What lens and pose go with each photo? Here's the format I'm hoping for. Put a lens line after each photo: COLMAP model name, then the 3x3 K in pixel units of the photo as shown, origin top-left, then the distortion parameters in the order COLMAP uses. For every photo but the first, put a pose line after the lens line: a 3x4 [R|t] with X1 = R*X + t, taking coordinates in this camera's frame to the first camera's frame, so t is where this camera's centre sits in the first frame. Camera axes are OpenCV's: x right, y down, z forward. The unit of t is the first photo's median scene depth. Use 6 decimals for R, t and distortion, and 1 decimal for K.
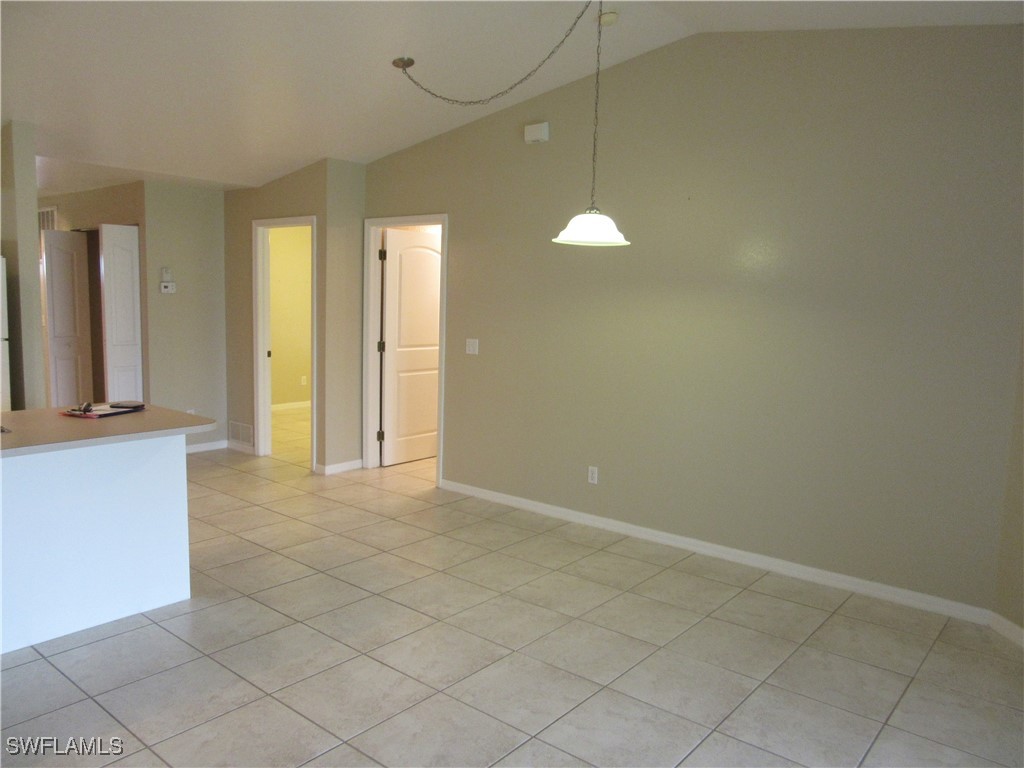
lens RADIAL K [[760.4, 0, 508.2], [0, 760.4, 381.3], [0, 0, 1]] dist [-0.029982, 0.014759]
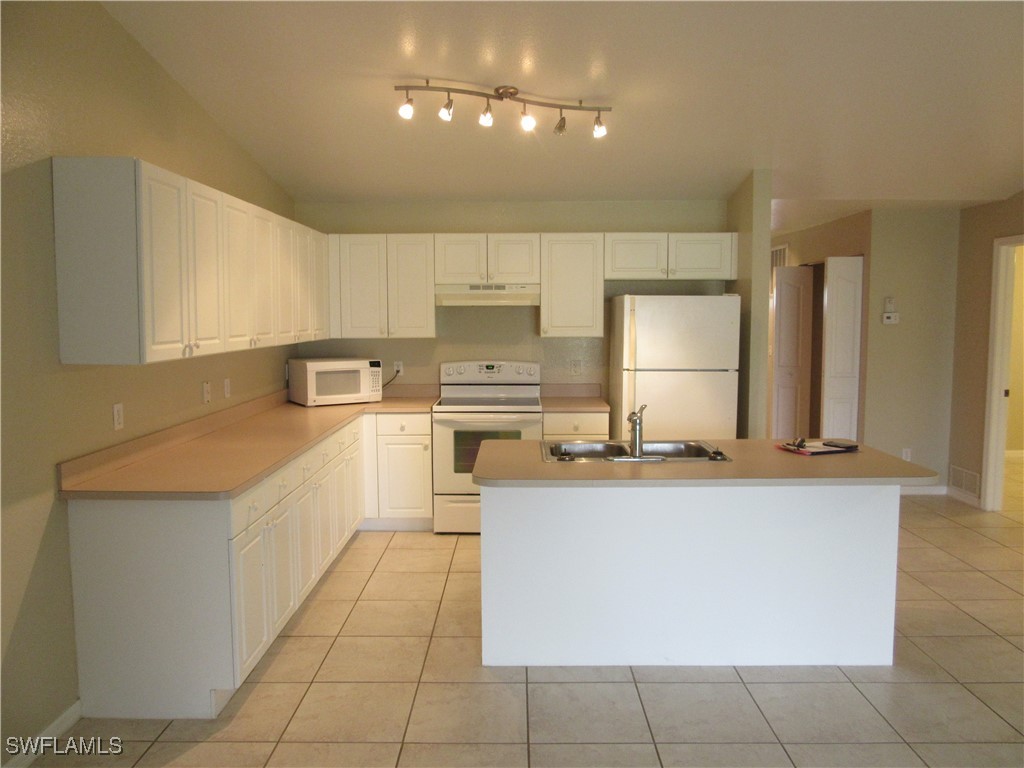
lens RADIAL K [[760.4, 0, 508.2], [0, 760.4, 381.3], [0, 0, 1]] dist [-0.029982, 0.014759]
pose [[0.631650, 0.040577, -0.774191, -0.020665], [-0.067855, 0.997690, -0.003071, -0.012623], [0.772278, 0.054472, 0.632945, 0.042132]]
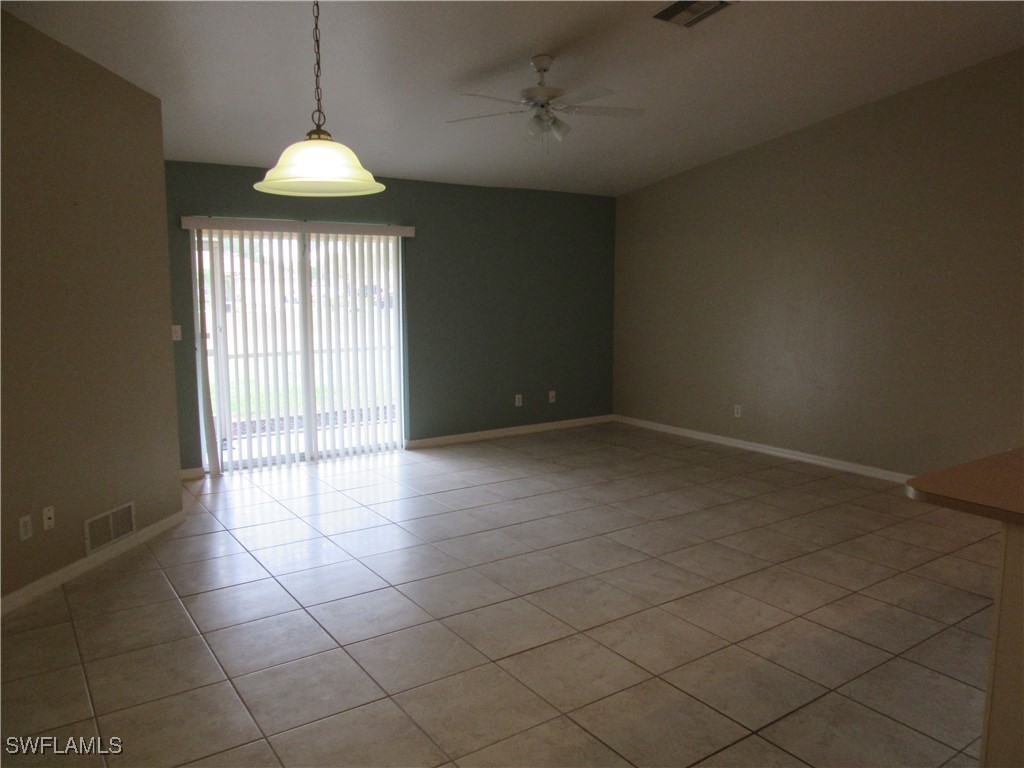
lens RADIAL K [[760.4, 0, 508.2], [0, 760.4, 381.3], [0, 0, 1]] dist [-0.029982, 0.014759]
pose [[-0.962459, -0.059428, 0.264840, -0.143568], [0.005990, 0.970848, 0.239620, -0.124480], [-0.271360, 0.232211, -0.934046, 1.091294]]
